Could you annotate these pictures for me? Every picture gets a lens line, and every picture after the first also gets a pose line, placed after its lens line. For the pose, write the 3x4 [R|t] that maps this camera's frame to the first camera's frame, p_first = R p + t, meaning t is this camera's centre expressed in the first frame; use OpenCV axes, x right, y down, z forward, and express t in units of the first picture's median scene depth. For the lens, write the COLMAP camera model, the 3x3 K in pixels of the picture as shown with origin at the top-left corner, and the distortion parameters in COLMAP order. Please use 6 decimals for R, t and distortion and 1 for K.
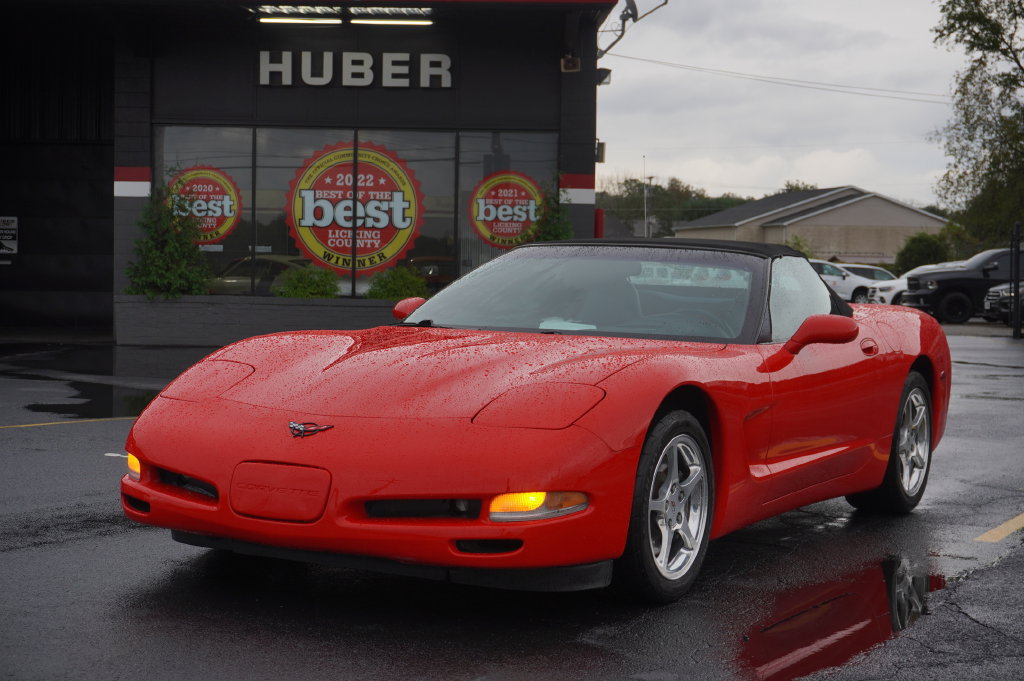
lens RADIAL K [[1723.0, 0, 515.3], [0, 1723.0, 340.3], [0, 0, 1]] dist [0.046326, 0.000000]
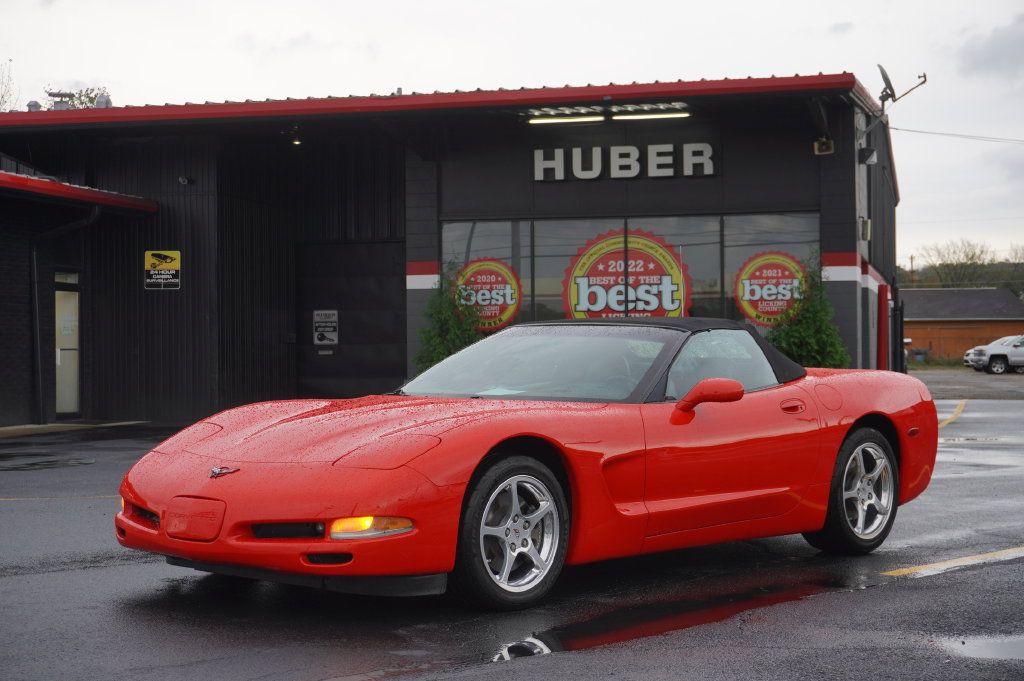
lens RADIAL K [[1723.0, 0, 491.7], [0, 1723.0, 324.4], [0, 0, 1]] dist [0.046326, 0.000000]
pose [[0.973155, -0.028578, -0.228370, 0.068180], [0.015528, 0.998153, -0.058739, 0.003491], [0.229627, 0.053616, 0.971801, -0.042291]]
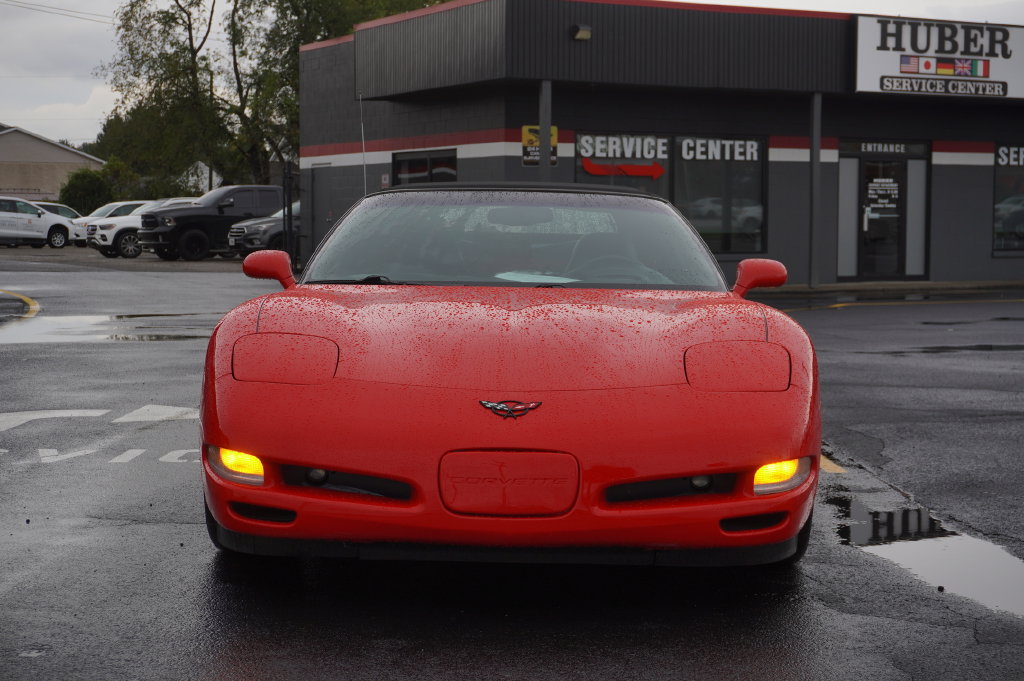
lens RADIAL K [[1723.0, 0, 509.0], [0, 1723.0, 343.3], [0, 0, 1]] dist [0.046326, 0.000000]
pose [[0.882034, -0.048627, 0.468671, -0.093413], [0.030501, 0.998467, 0.046193, -0.003748], [-0.470198, -0.026449, 0.882164, 0.042226]]
